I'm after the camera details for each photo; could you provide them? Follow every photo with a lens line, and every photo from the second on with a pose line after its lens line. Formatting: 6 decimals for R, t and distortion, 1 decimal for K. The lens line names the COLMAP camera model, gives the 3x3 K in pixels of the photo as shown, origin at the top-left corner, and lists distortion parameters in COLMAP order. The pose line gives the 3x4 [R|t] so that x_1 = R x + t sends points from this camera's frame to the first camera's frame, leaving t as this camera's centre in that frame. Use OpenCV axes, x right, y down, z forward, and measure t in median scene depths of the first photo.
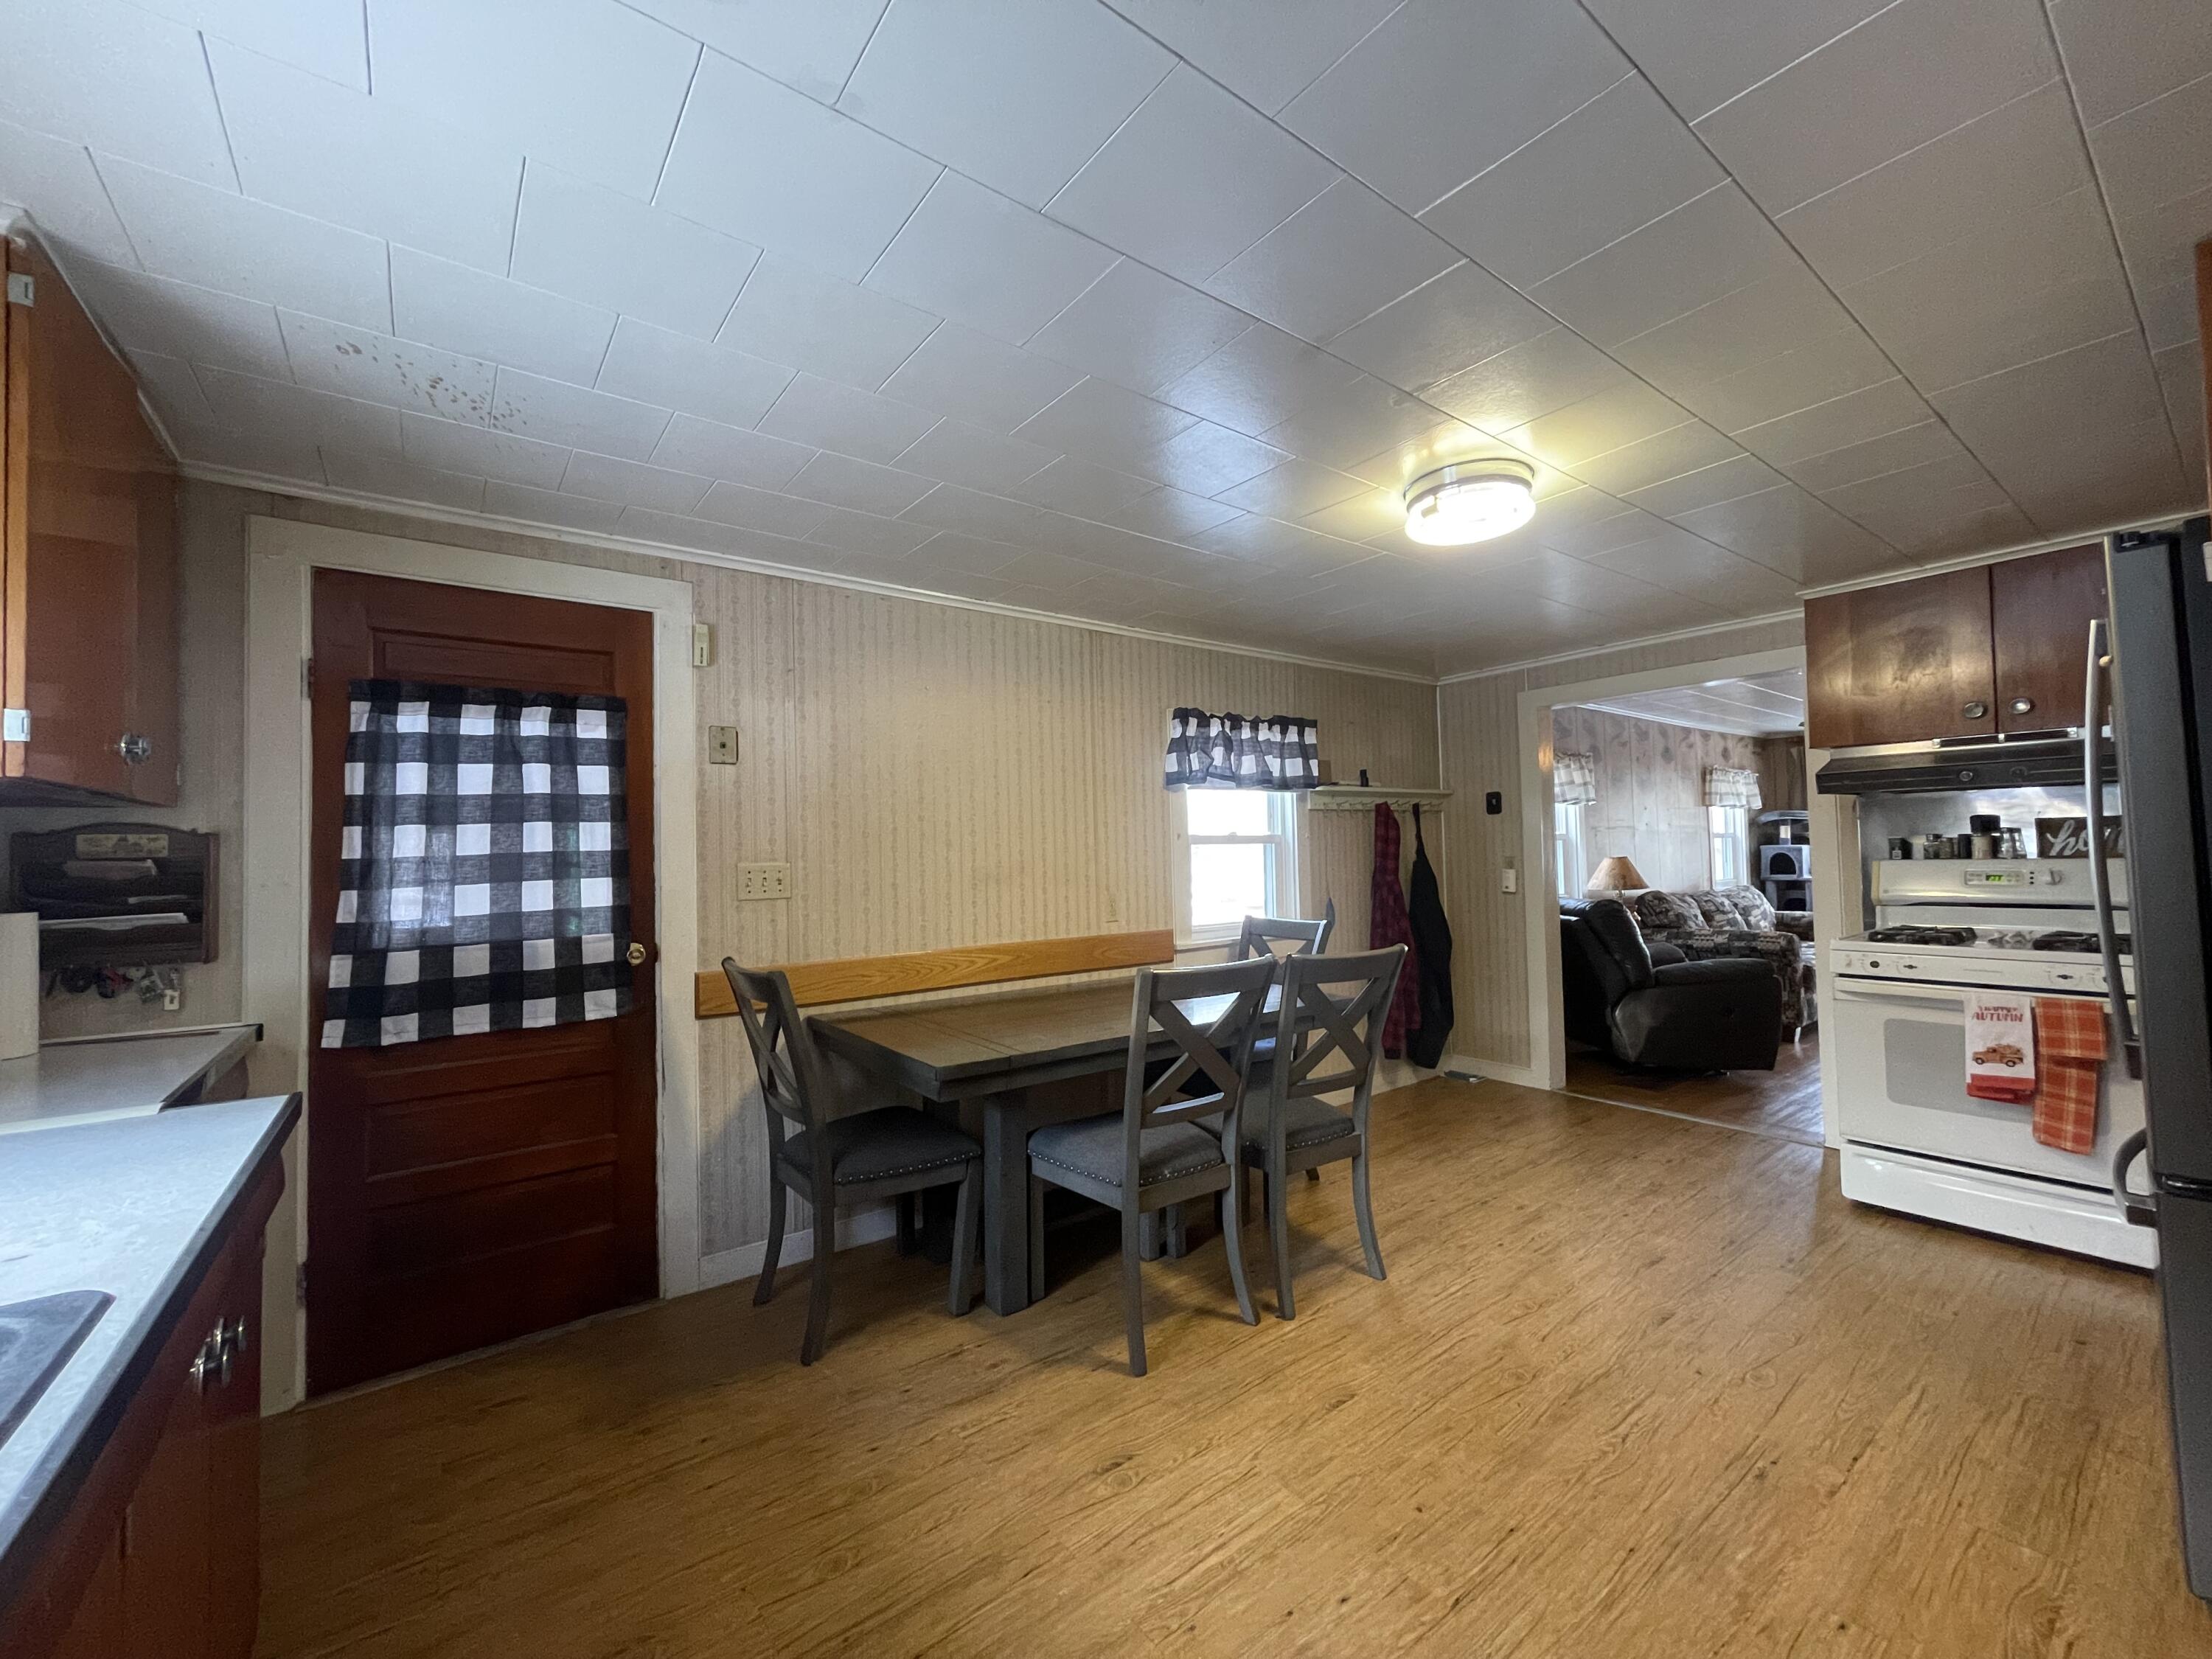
lens RADIAL K [[886.8, 0, 1096.2], [0, 886.8, 833.5], [0, 0, 1]] dist [-0.006069, -0.000202]
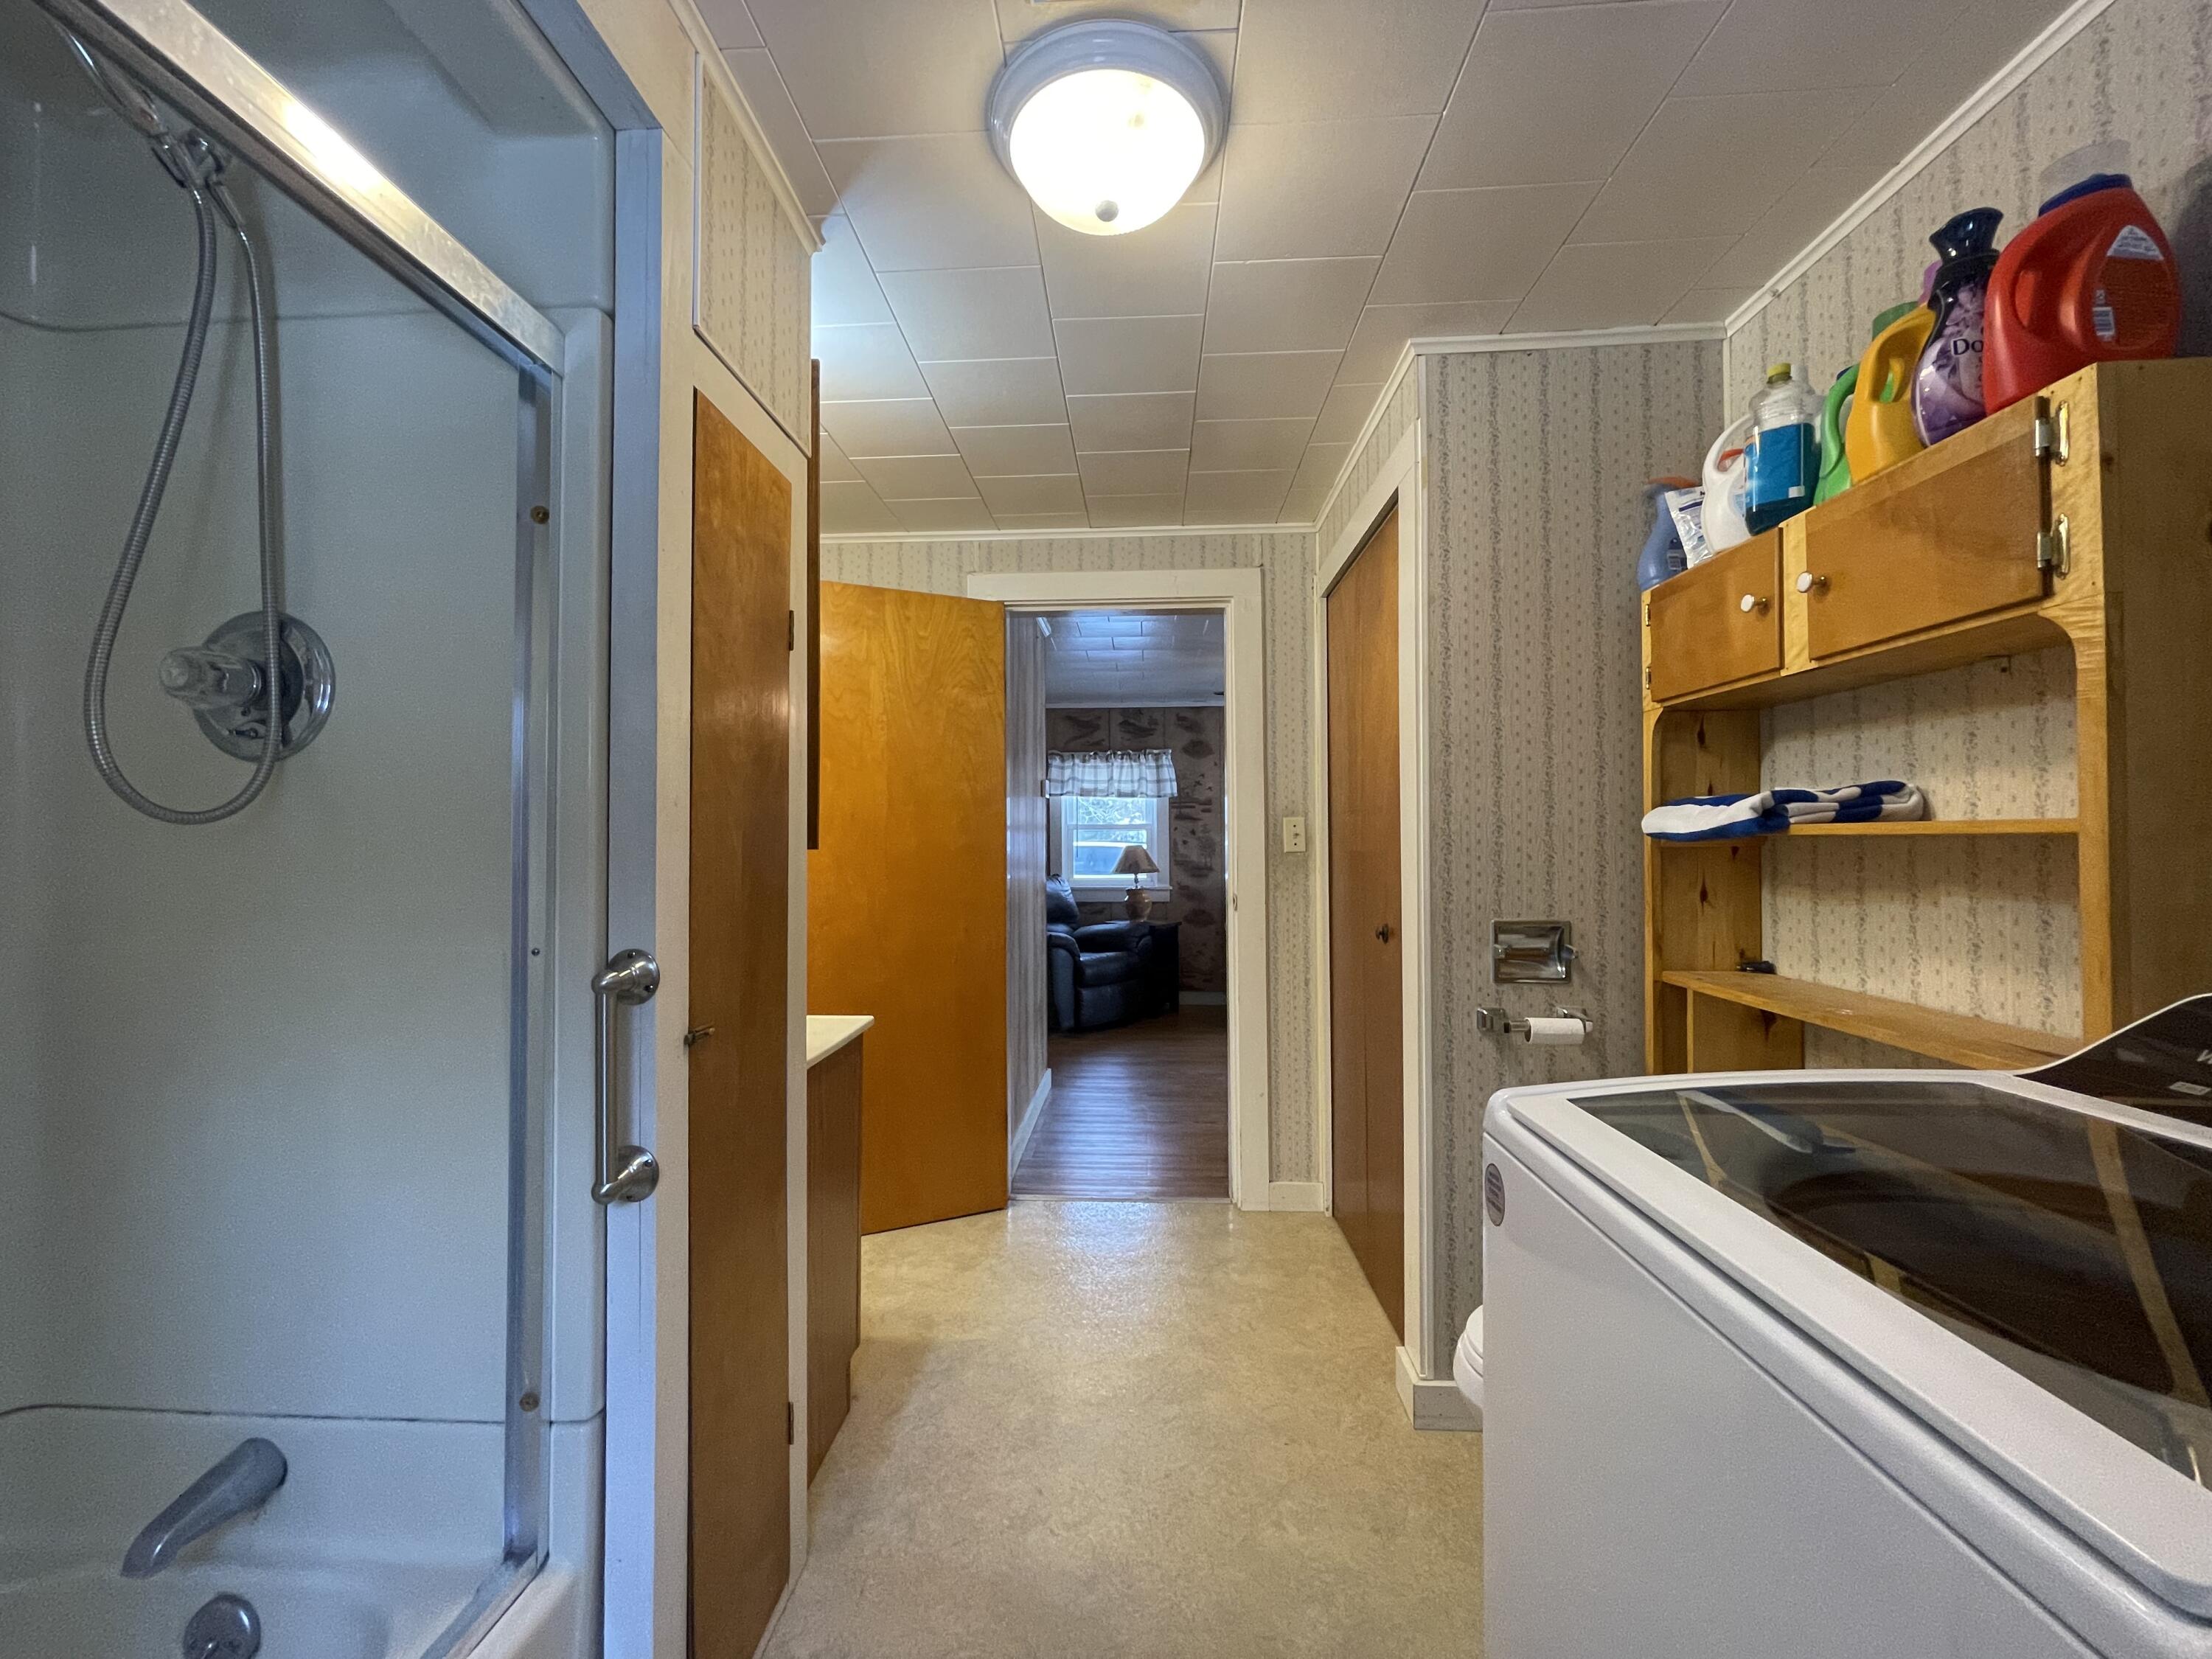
lens RADIAL K [[886.8, 0, 1109.3], [0, 886.8, 838.5], [0, 0, 1]] dist [-0.006069, -0.000202]
pose [[0.779226, 0.014950, -0.626565, 1.656221], [0.005056, 0.999533, 0.030137, -0.020653], [0.626723, -0.026652, 0.778787, 0.144852]]
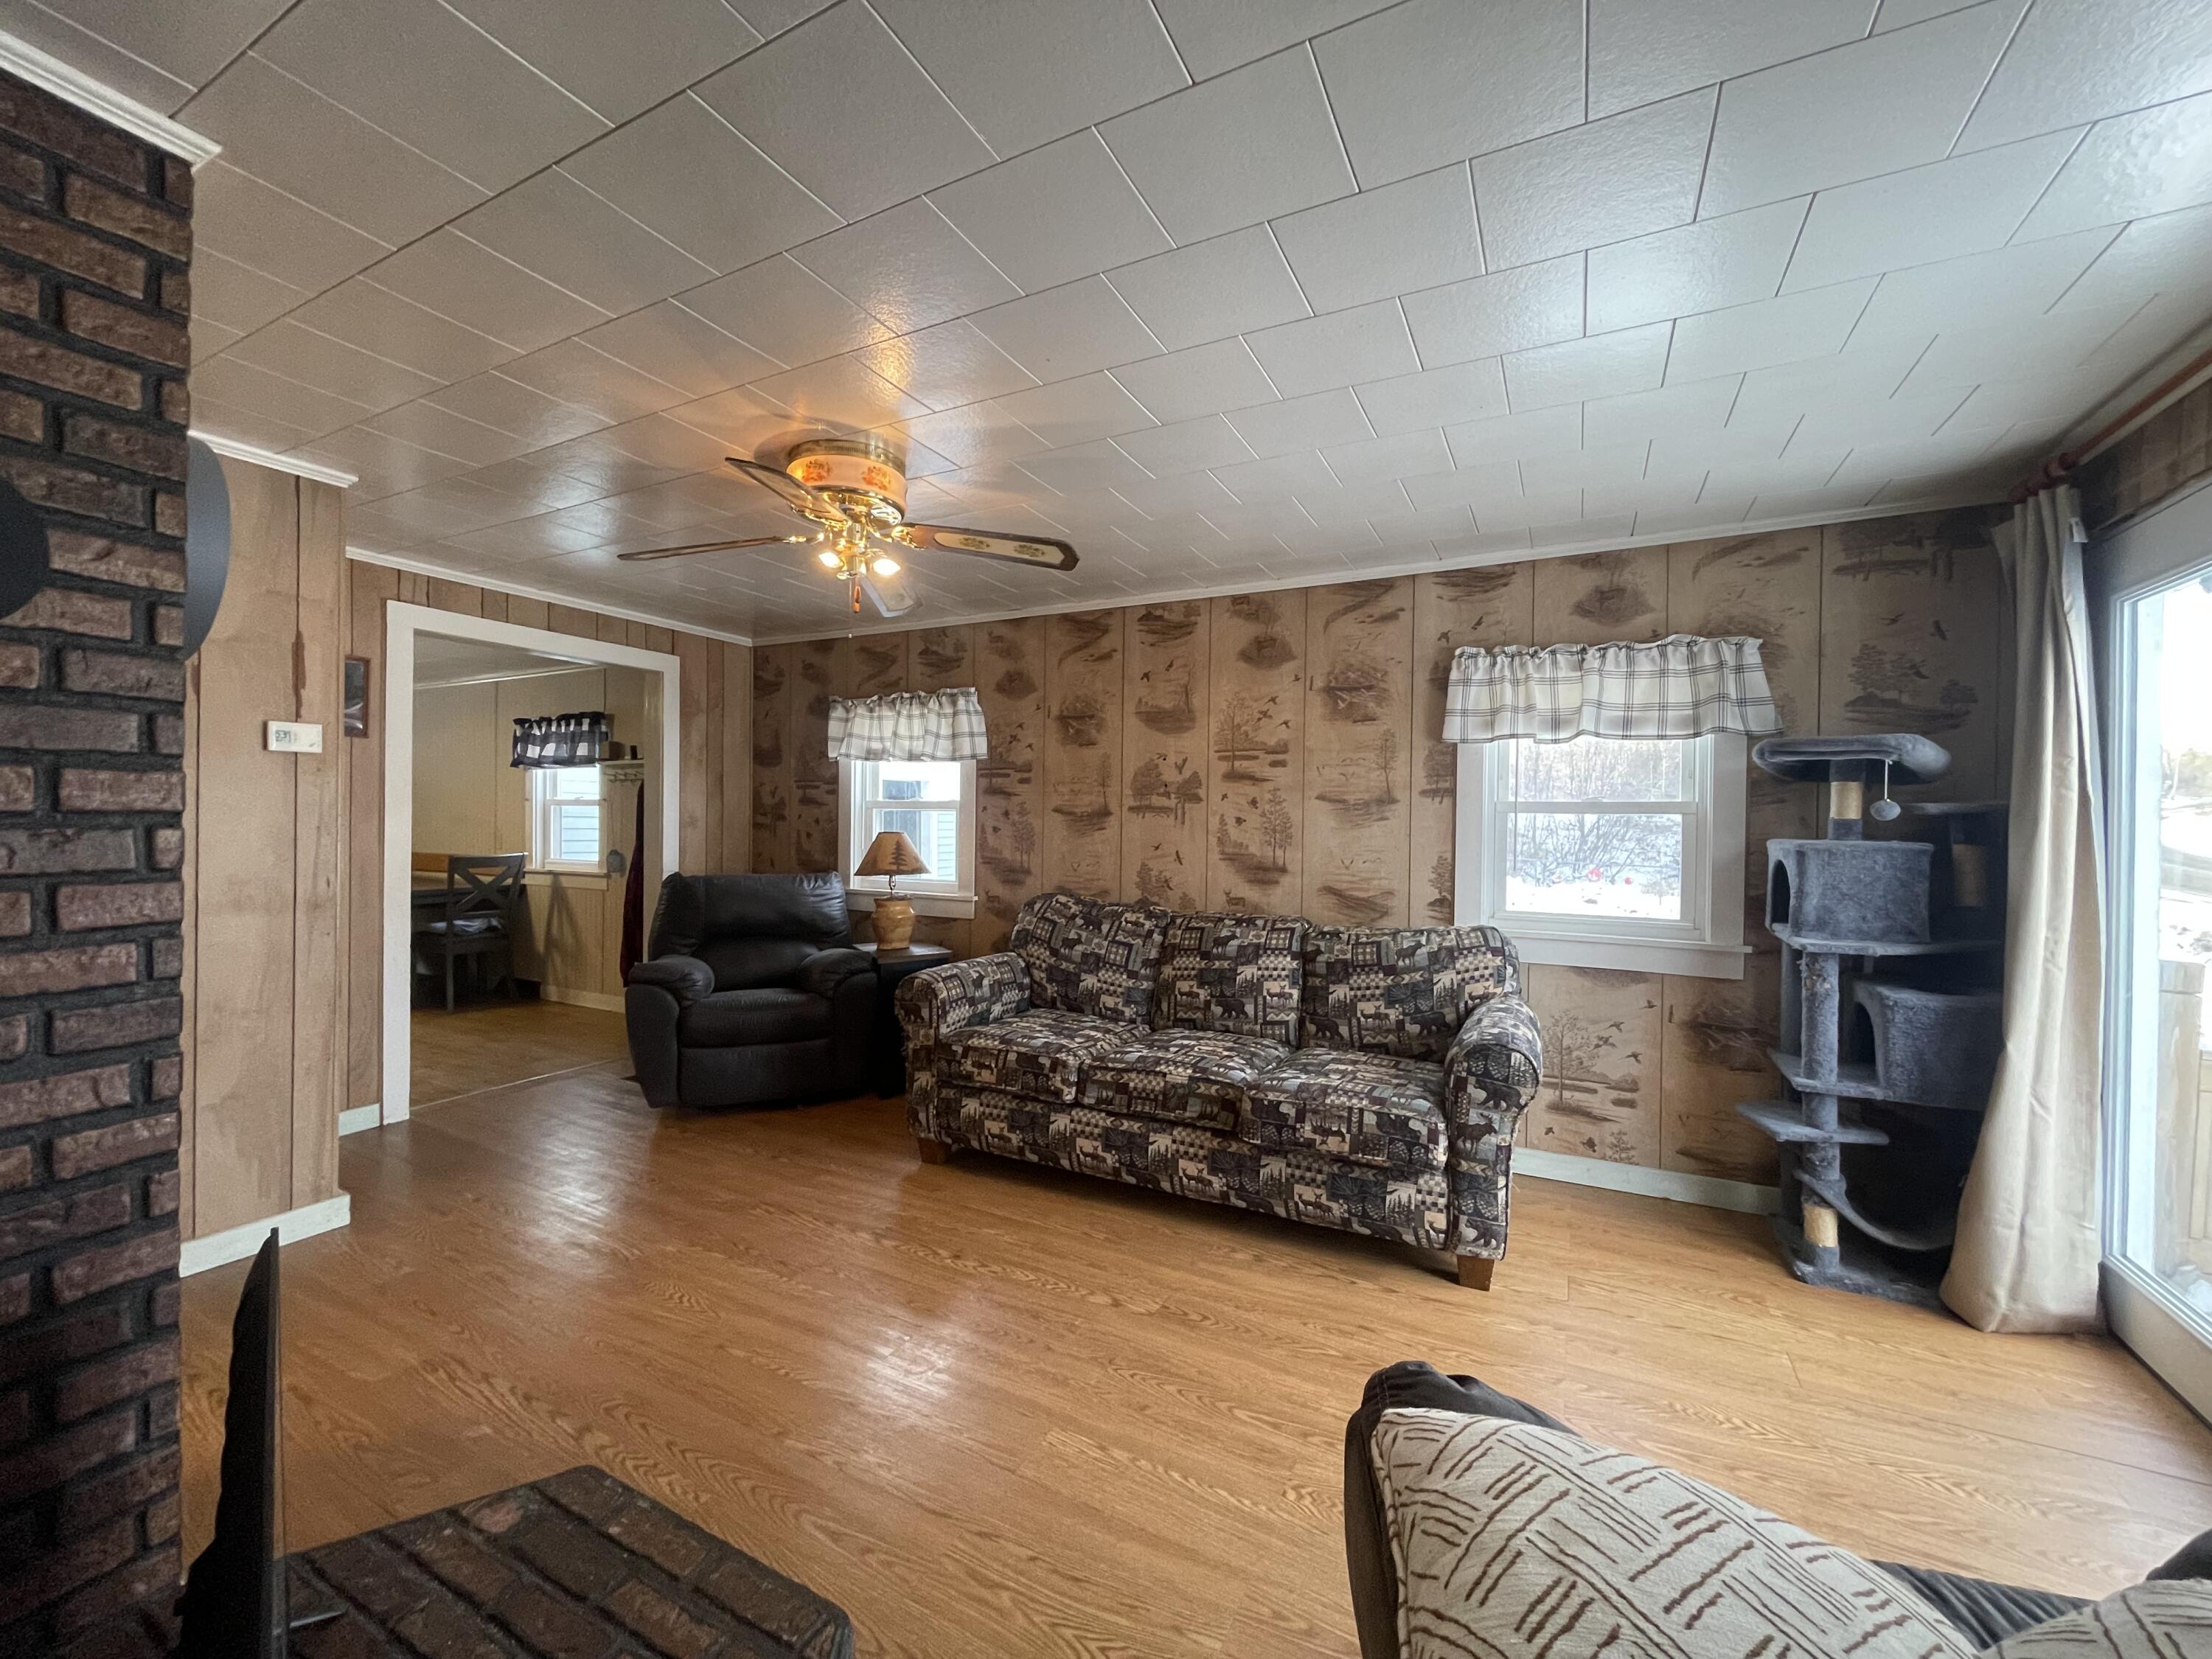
lens RADIAL K [[886.8, 0, 1086.4], [0, 886.8, 830.0], [0, 0, 1]] dist [-0.006069, -0.000202]
pose [[0.427468, 0.037170, -0.903266, 1.741682], [-0.000351, 0.999161, 0.040950, -0.007288], [0.904031, -0.017188, 0.427122, 1.090364]]
